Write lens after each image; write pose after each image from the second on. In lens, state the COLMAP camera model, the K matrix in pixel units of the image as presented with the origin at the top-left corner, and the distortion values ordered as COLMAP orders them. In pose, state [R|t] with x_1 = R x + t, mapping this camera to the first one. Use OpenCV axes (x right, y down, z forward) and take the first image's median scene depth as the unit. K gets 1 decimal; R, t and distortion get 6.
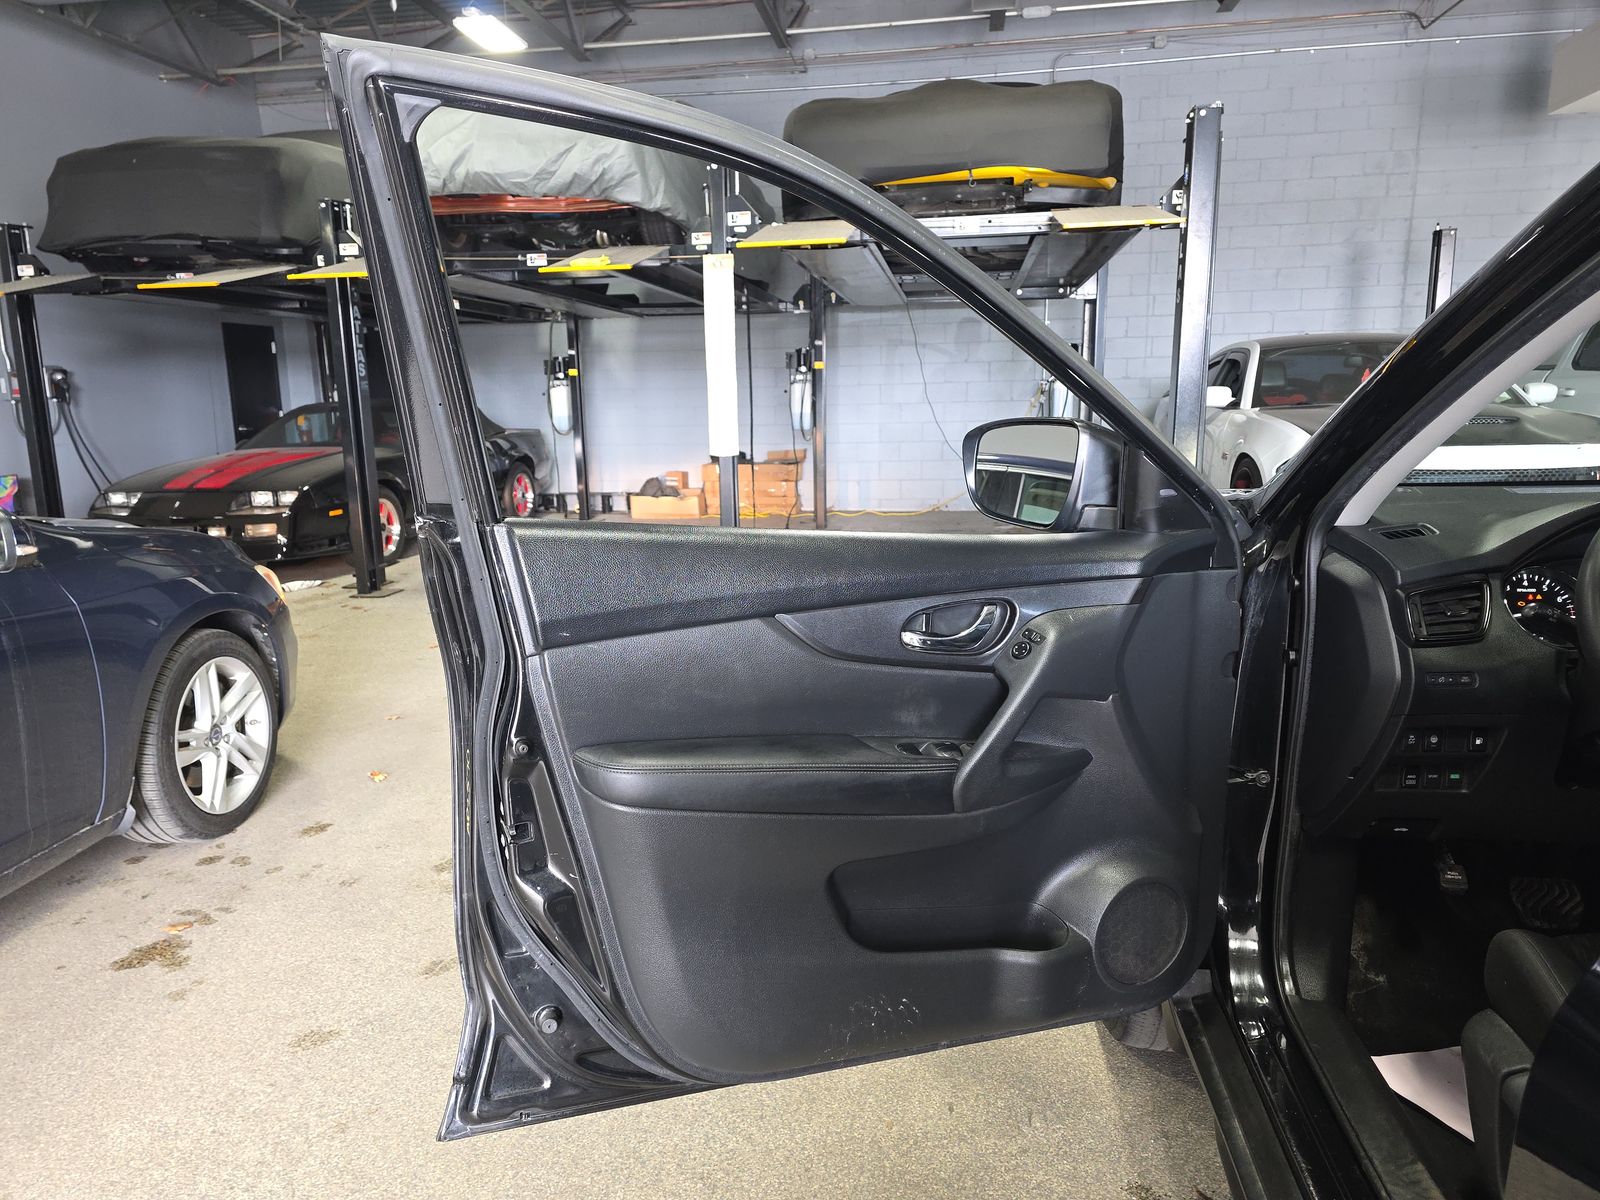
lens RADIAL K [[1075.0, 0, 800.0], [0, 1075.0, 600.0], [0, 0, 1]] dist [0.077165, -0.060151]
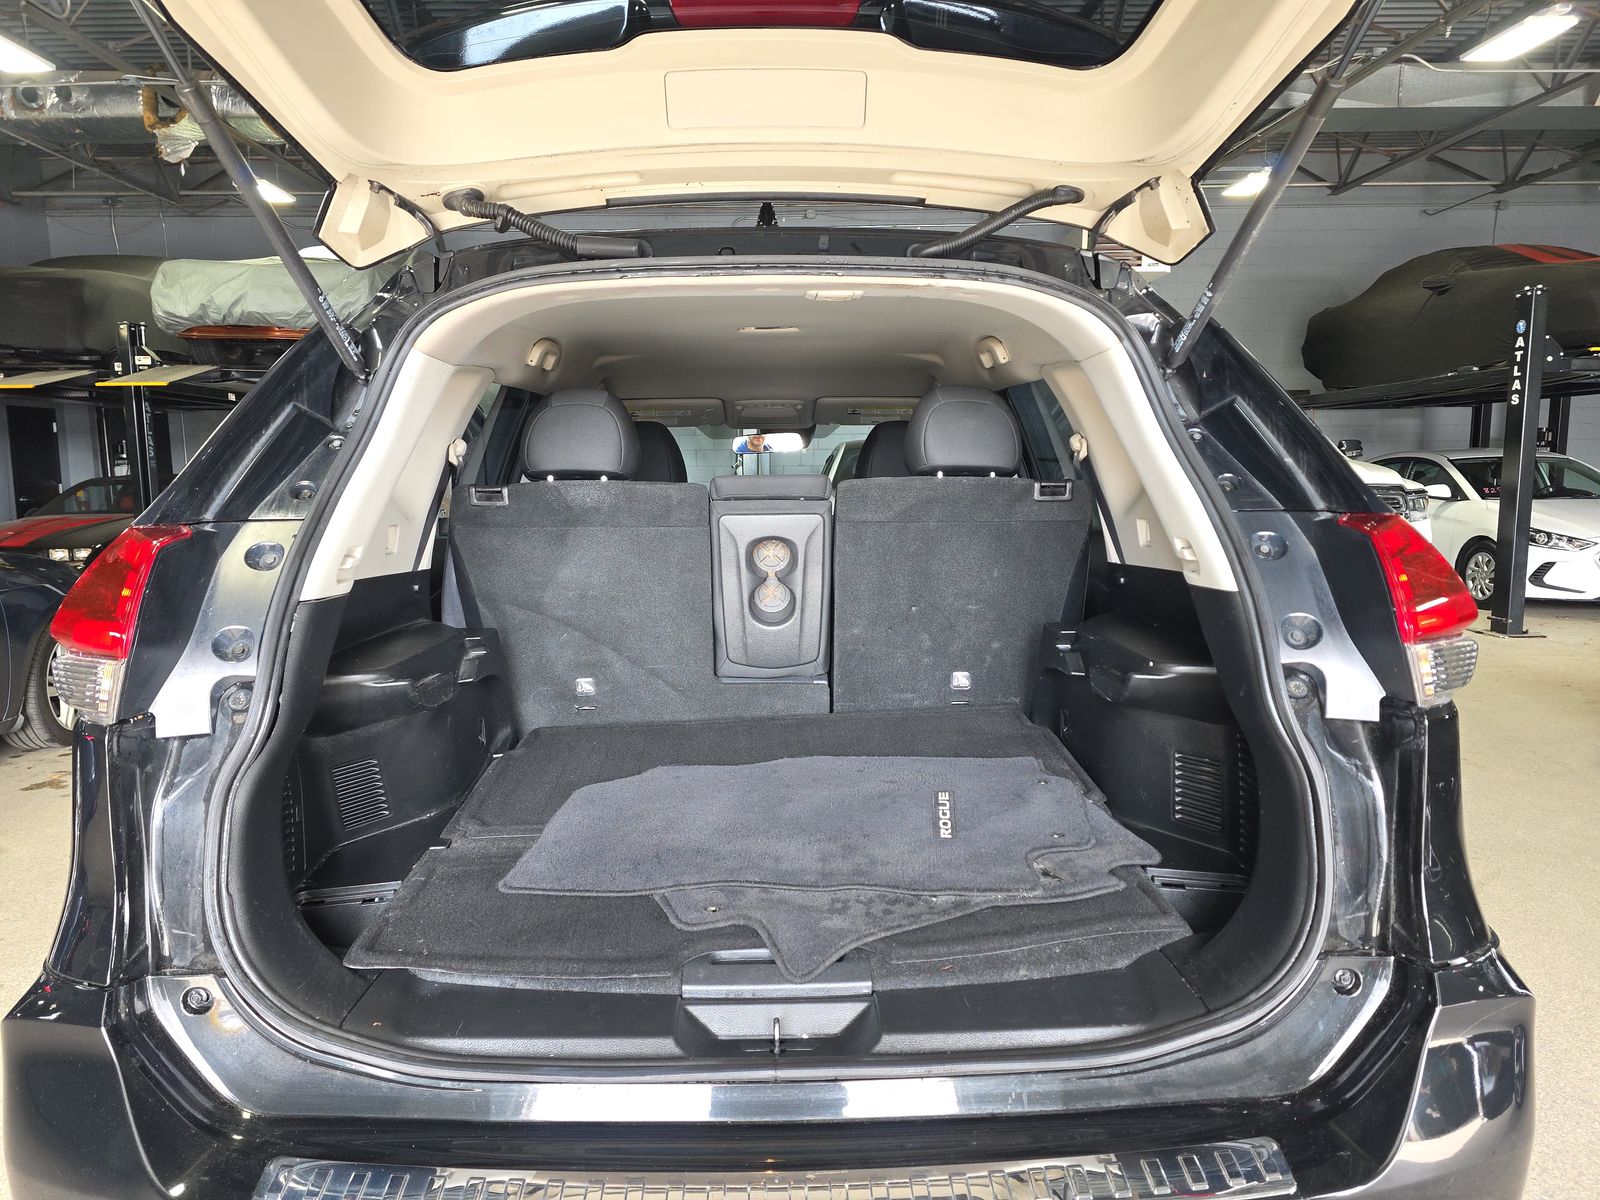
lens RADIAL K [[1075.0, 0, 800.0], [0, 1075.0, 600.0], [0, 0, 1]] dist [0.077165, -0.060151]
pose [[0.984873, -0.014035, 0.172711, 0.116966], [0.025875, 0.997451, -0.066499, 0.064542], [-0.171337, 0.069962, 0.982725, -0.367706]]
